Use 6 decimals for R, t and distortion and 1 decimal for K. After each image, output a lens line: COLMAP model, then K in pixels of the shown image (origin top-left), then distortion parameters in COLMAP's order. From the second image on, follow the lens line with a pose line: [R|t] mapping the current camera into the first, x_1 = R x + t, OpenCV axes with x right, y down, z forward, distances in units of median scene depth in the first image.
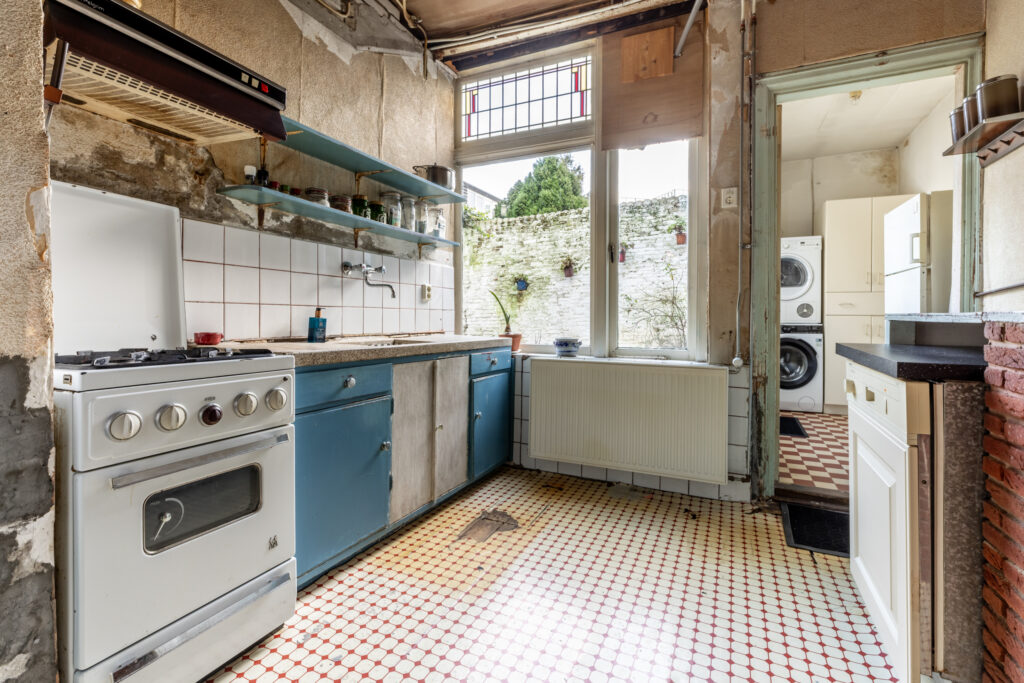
lens RADIAL K [[476.8, 0, 506.8], [0, 476.8, 317.0], [0, 0, 1]] dist [0.003624, -0.000149]
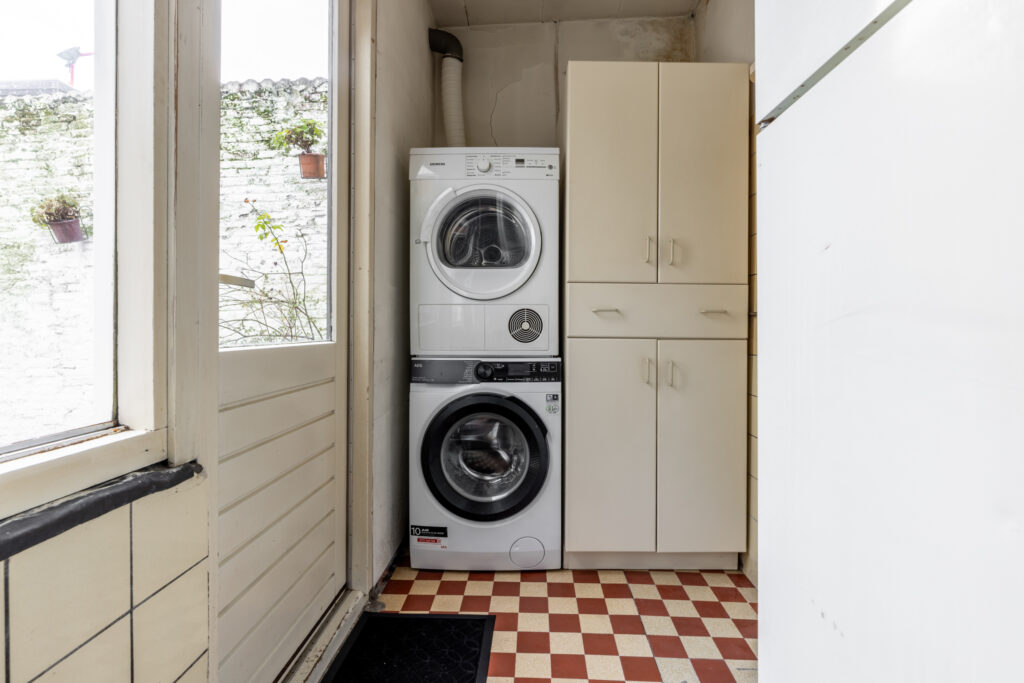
lens RADIAL K [[506.9, 0, 513.1], [0, 506.9, 337.2], [0, 0, 1]] dist [-0.003282, -0.000426]
pose [[0.918591, -0.004839, 0.395180, 0.348456], [-0.000864, 0.999898, 0.014252, -0.007808], [-0.395209, -0.013434, 0.918493, 0.474050]]
